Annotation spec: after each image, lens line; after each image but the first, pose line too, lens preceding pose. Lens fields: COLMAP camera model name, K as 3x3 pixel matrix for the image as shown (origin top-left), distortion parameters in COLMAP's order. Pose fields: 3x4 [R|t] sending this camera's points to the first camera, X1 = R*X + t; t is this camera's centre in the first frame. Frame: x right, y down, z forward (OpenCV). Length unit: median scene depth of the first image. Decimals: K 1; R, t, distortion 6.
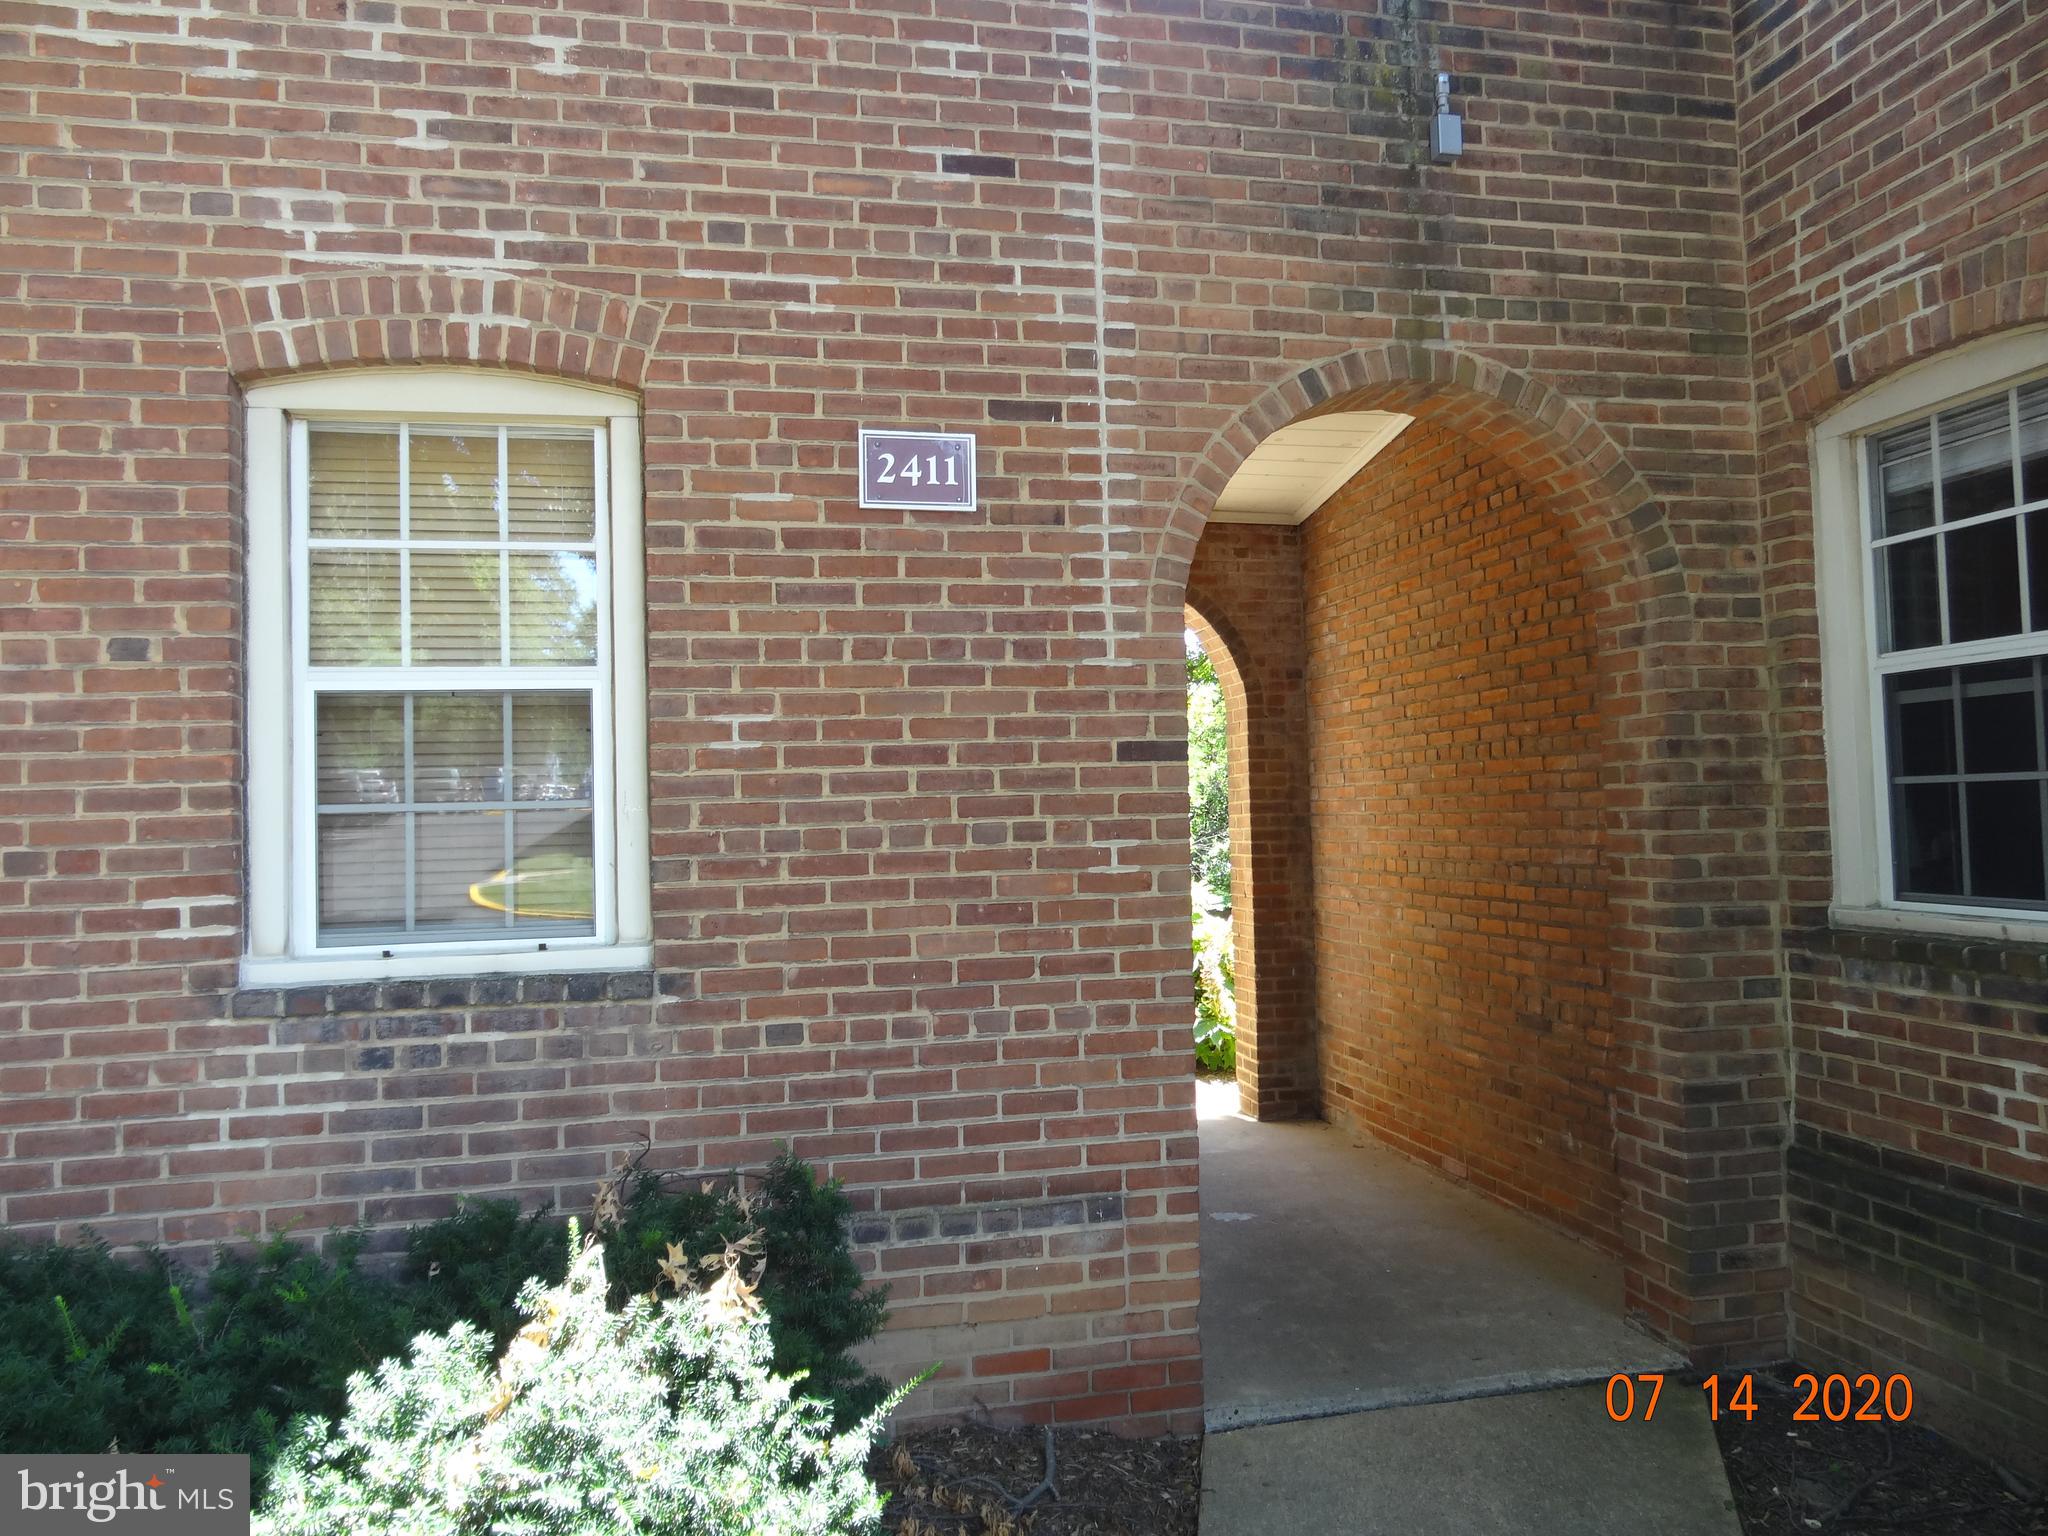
lens RADIAL K [[1431.6, 0, 1020.7], [0, 1431.6, 755.9], [0, 0, 1]] dist [-0.003706, 0.006687]
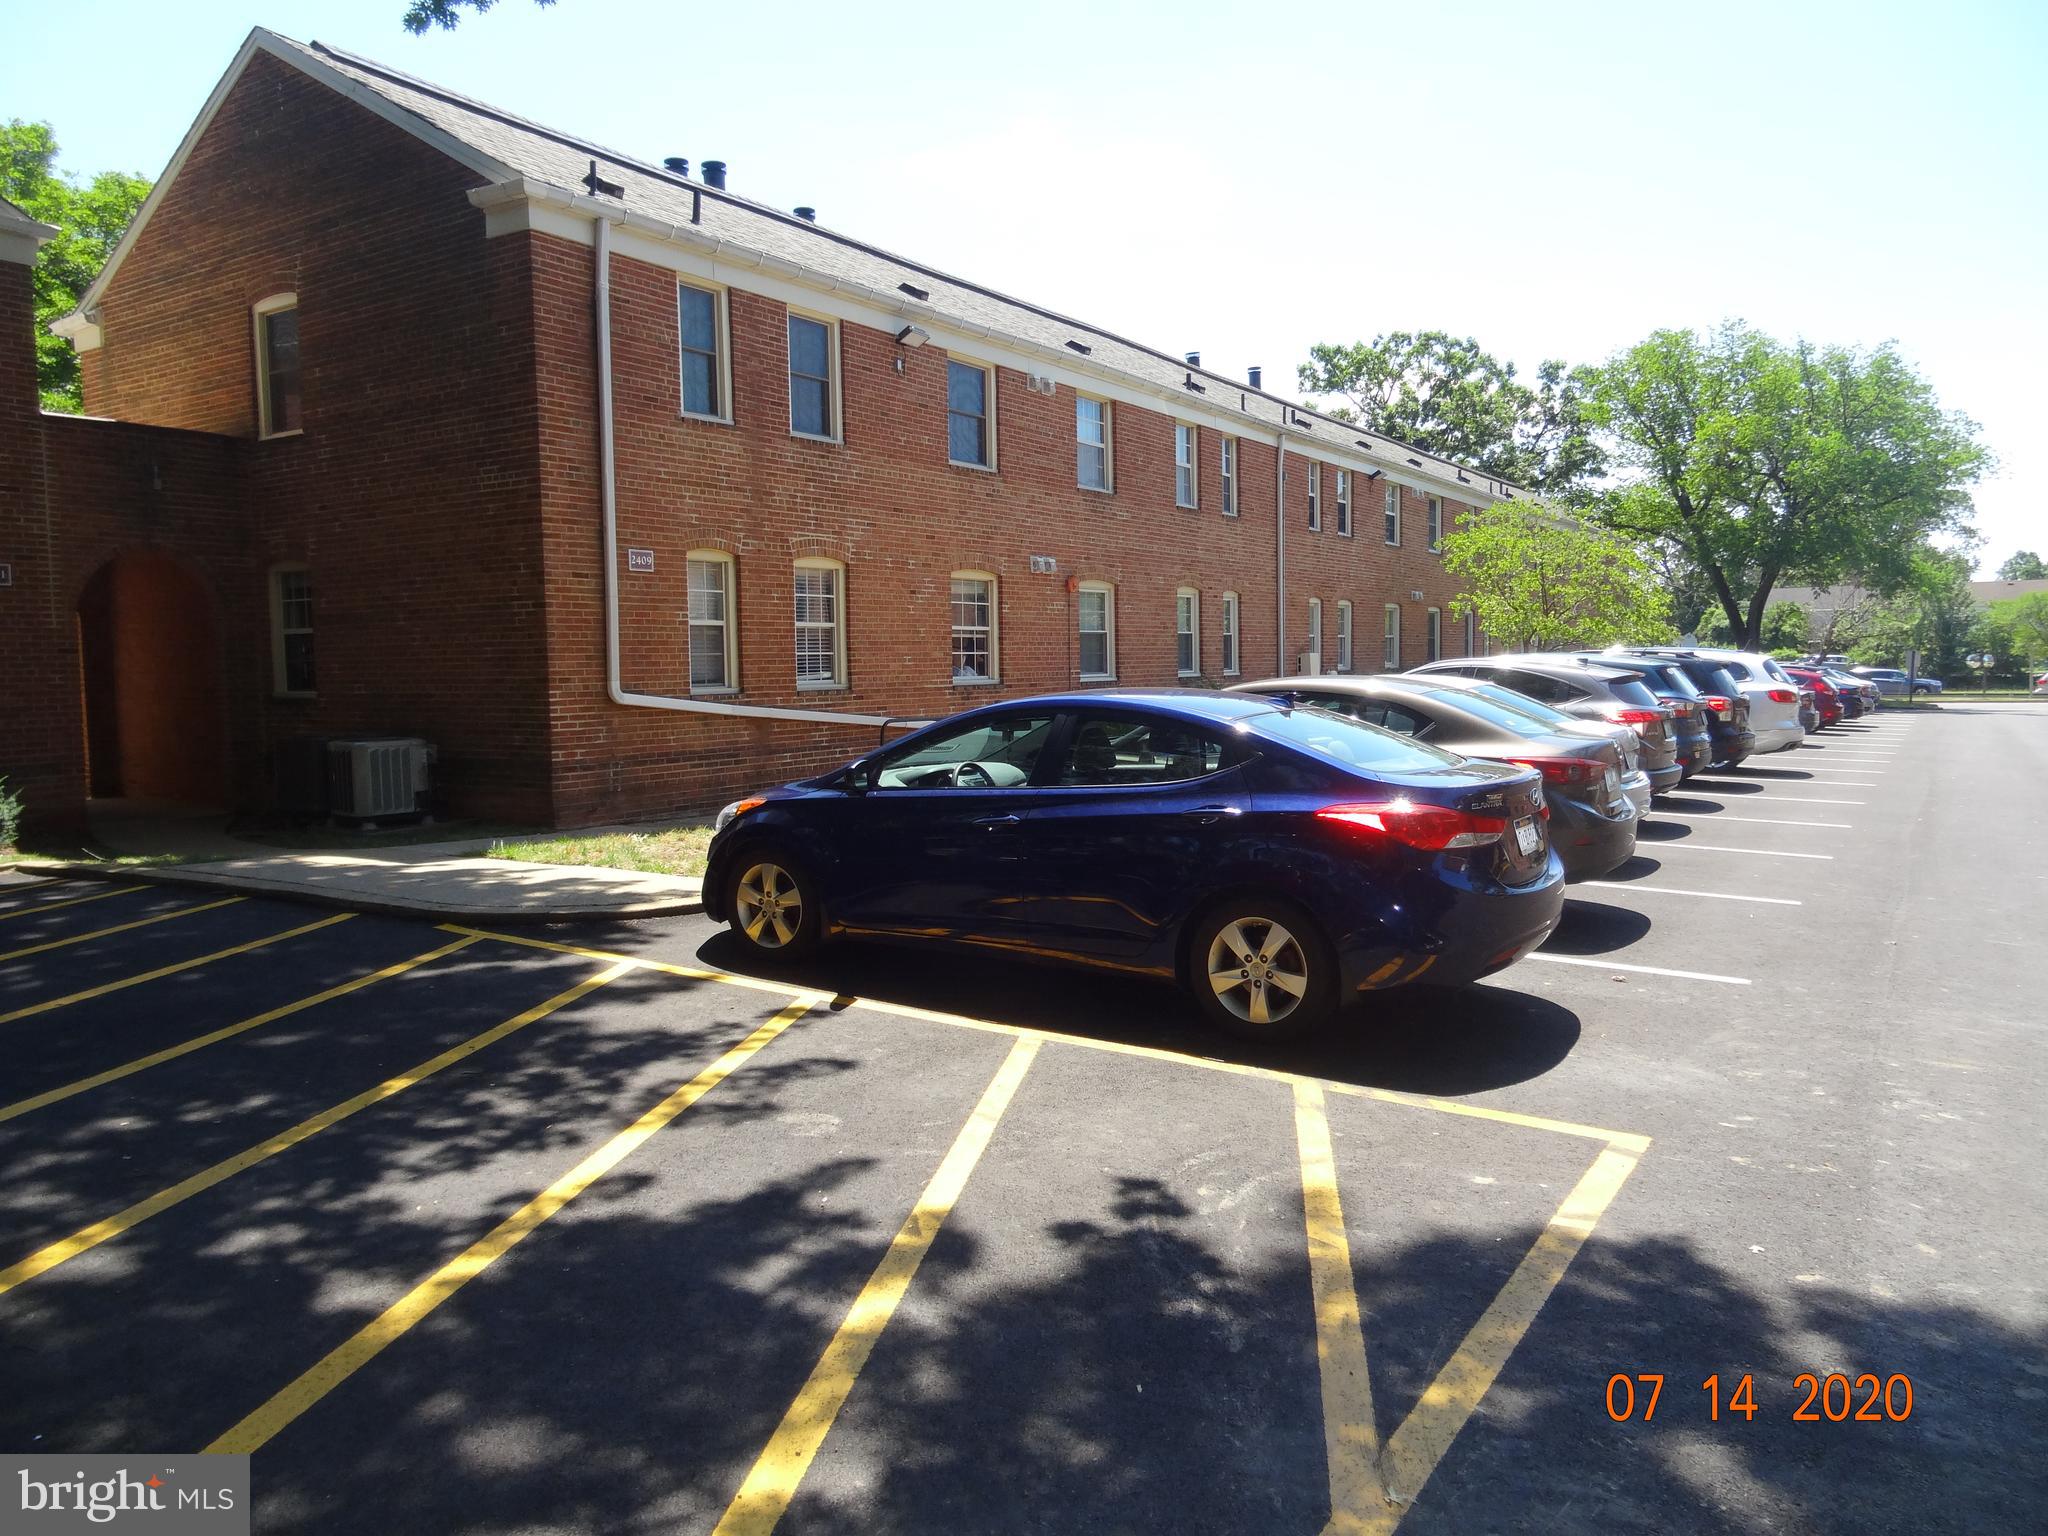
lens RADIAL K [[1431.6, 0, 1020.7], [0, 1431.6, 755.9], [0, 0, 1]] dist [-0.003706, 0.006687]
pose [[0.714763, -0.030700, 0.698693, -0.742225], [-0.035188, 0.996192, 0.079769, -0.115420], [-0.698481, -0.081601, 0.710961, -3.385770]]
